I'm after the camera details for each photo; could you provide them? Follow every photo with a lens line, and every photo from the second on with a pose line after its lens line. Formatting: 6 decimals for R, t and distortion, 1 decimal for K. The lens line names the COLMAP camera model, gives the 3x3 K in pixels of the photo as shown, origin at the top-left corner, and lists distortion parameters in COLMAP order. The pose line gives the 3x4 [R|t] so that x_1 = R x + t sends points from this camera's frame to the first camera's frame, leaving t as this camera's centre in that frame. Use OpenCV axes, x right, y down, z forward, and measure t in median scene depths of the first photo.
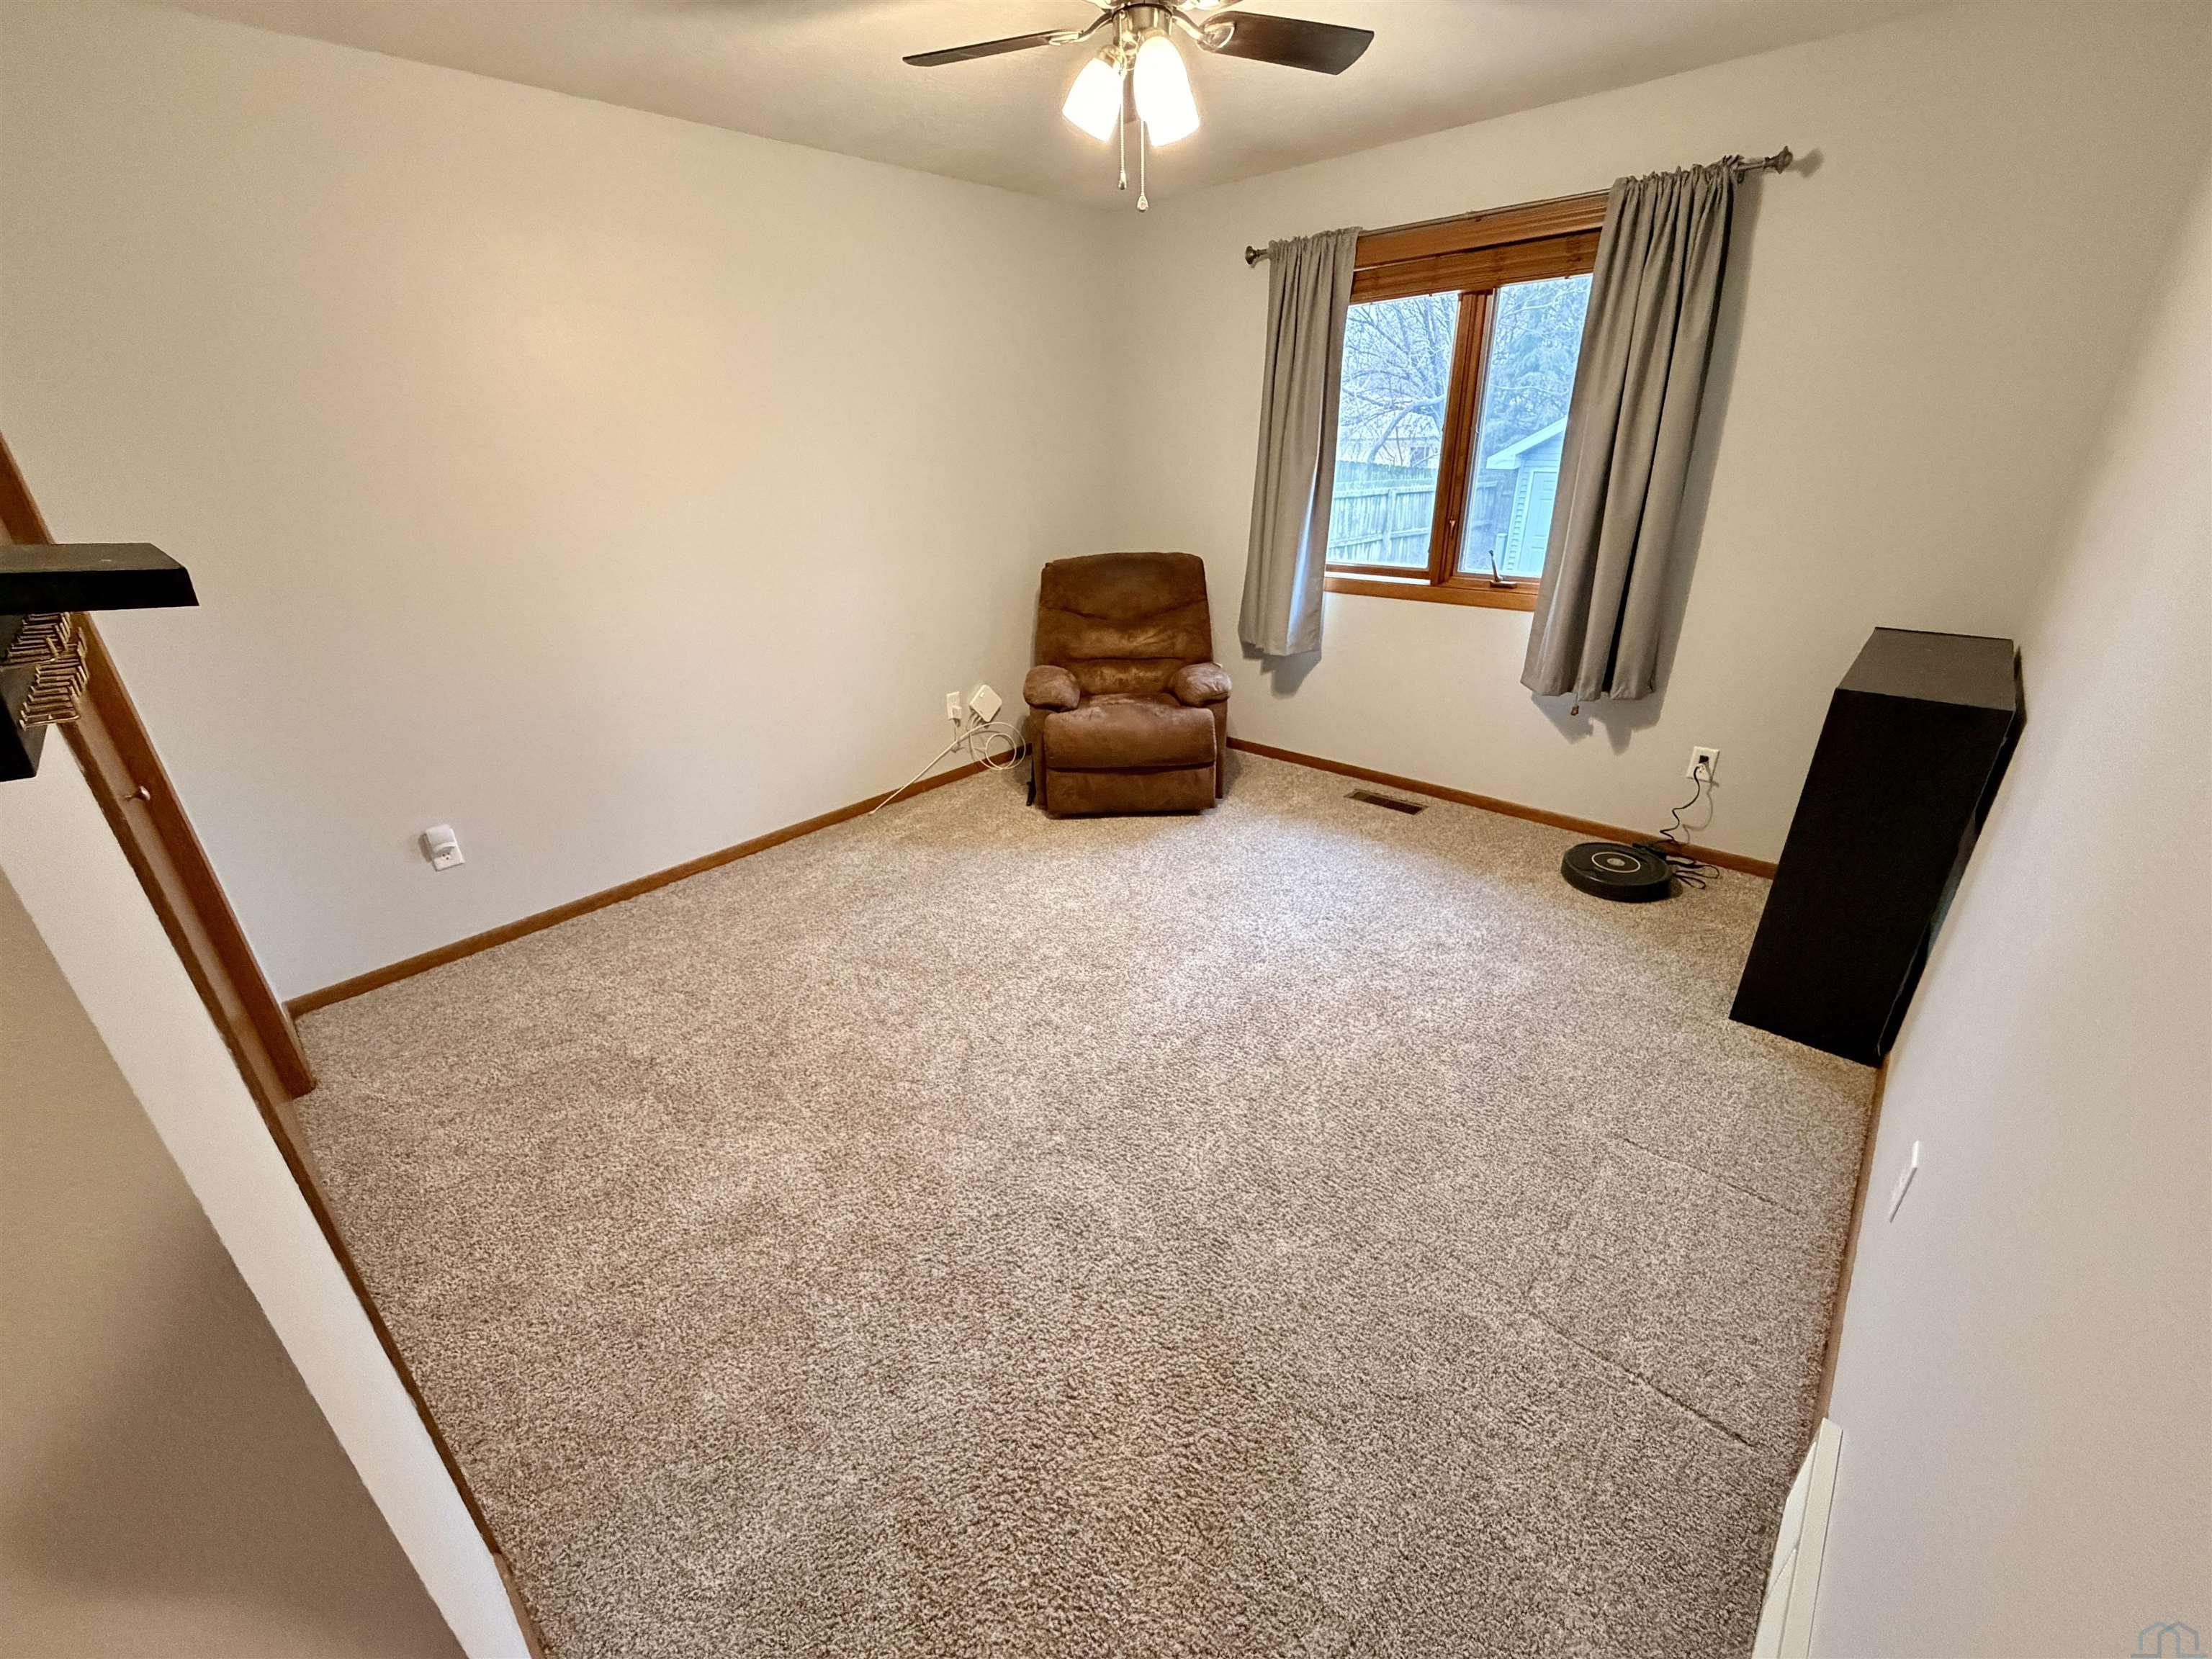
lens RADIAL K [[878.0, 0, 1102.5], [0, 878.0, 841.2], [0, 0, 1]] dist [0.001490, -0.000378]
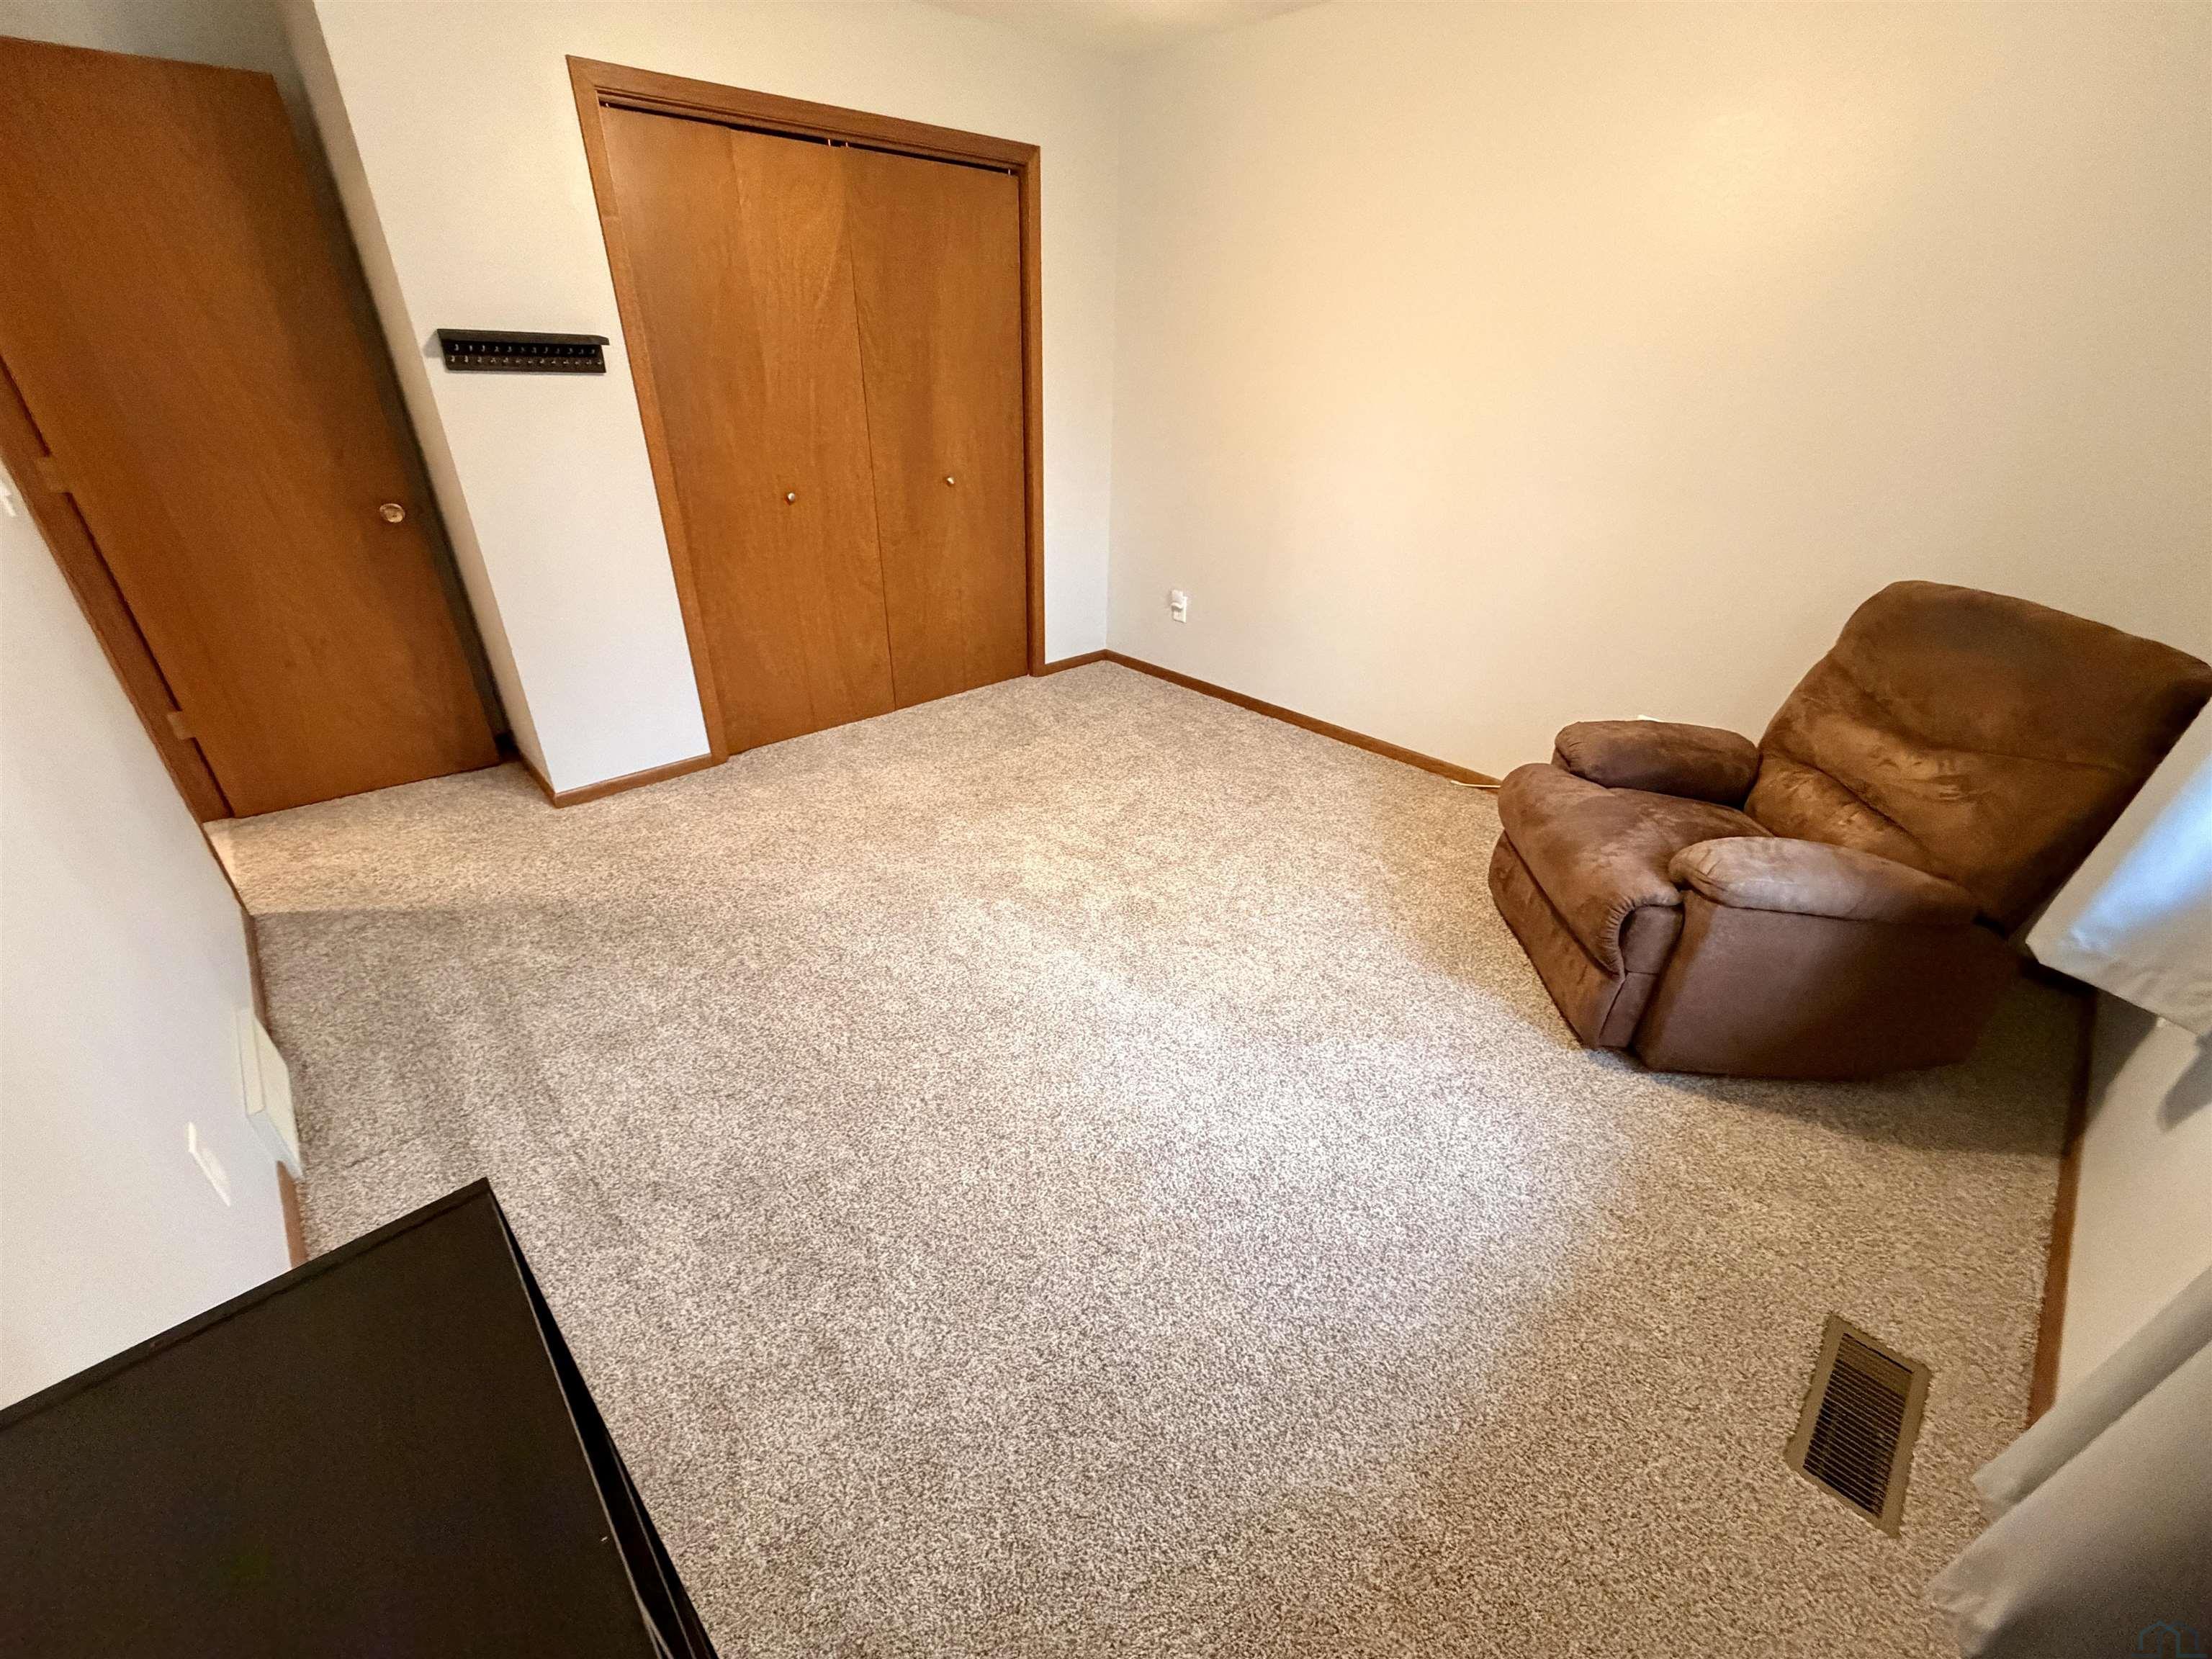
lens RADIAL K [[878.0, 0, 1105.7], [0, 878.0, 826.5], [0, 0, 1]] dist [0.001490, -0.000378]
pose [[-0.068369, 0.498937, -0.863937, 0.638531], [-0.436367, 0.763782, 0.475628, -0.313327], [0.897168, 0.409512, 0.165501, 0.680199]]
